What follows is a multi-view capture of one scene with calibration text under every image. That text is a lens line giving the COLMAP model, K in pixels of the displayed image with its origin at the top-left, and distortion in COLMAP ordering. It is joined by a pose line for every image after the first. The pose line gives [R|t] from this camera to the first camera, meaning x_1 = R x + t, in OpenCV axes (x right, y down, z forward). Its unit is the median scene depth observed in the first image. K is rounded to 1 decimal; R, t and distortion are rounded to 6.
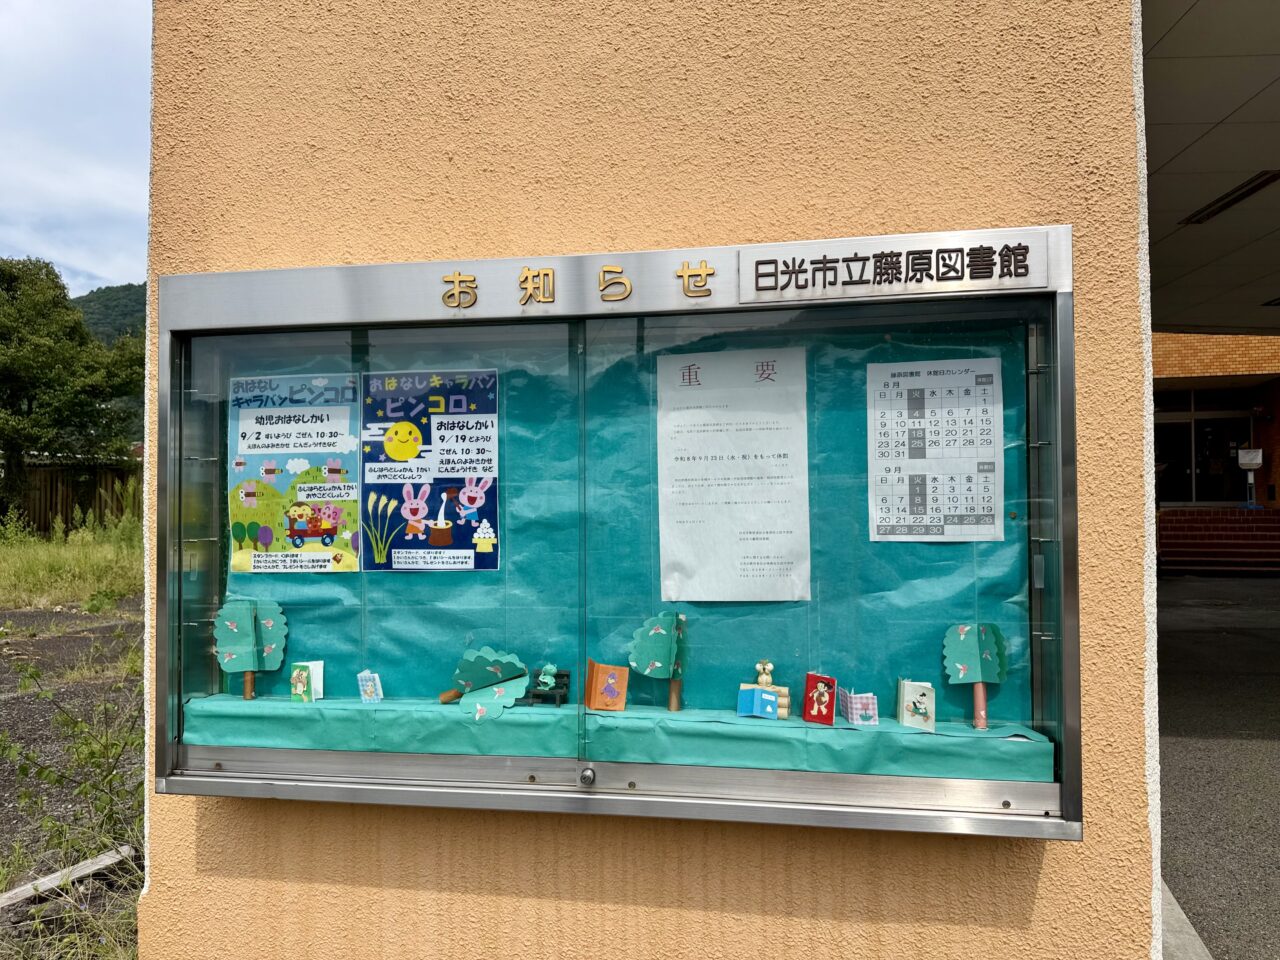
lens RADIAL K [[898.5, 0, 639.7], [0, 898.5, 488.5], [0, 0, 1]] dist [0.002386, -0.000923]
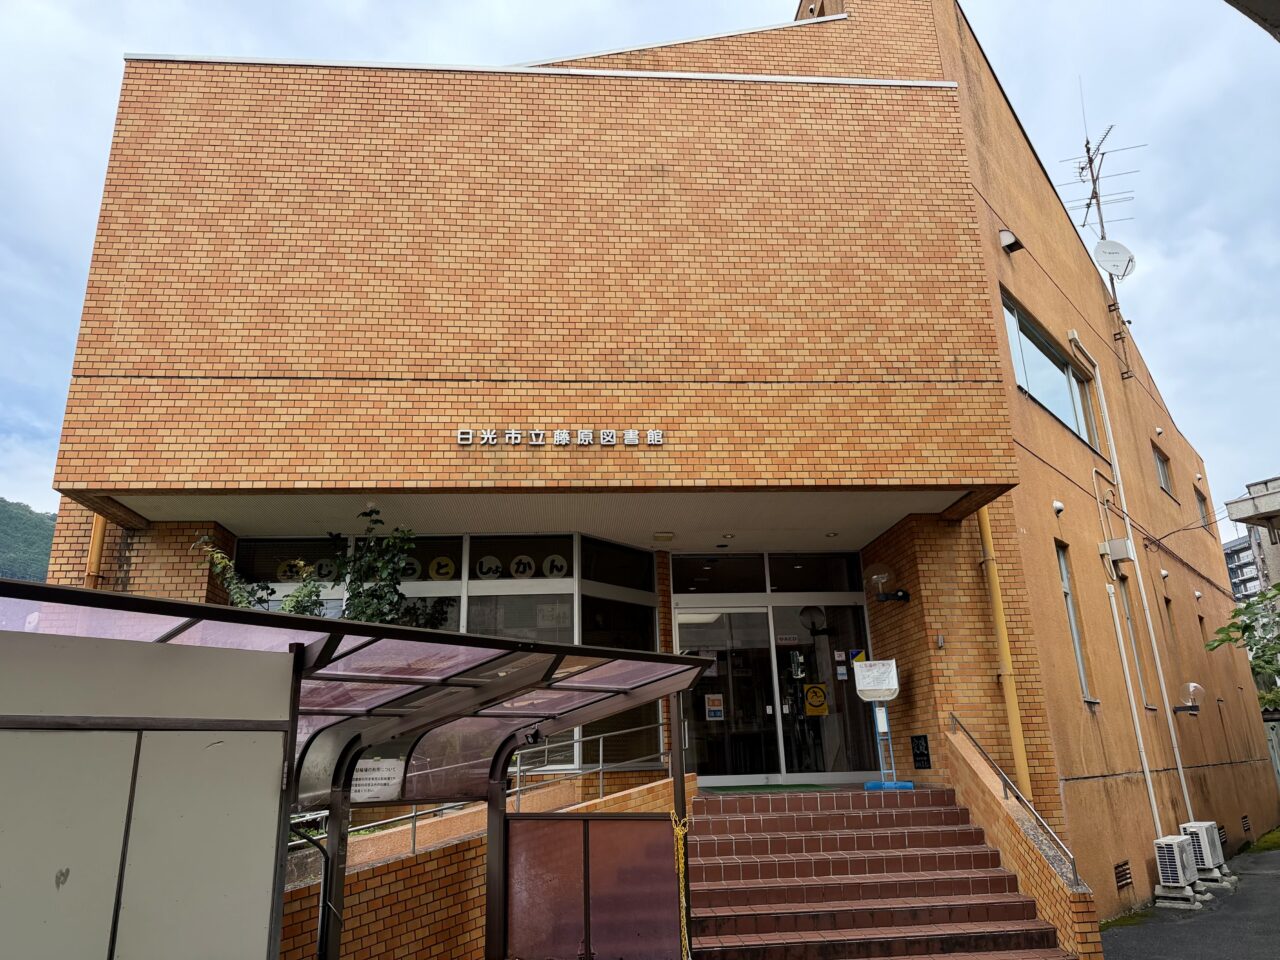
lens RADIAL K [[898.5, 0, 635.3], [0, 898.5, 479.6], [0, 0, 1]] dist [0.002386, -0.000923]
pose [[0.924770, 0.095829, 0.368261, 0.375028], [0.016613, 0.956680, -0.290666, 0.002413], [-0.380163, 0.274917, 0.883118, 0.600126]]
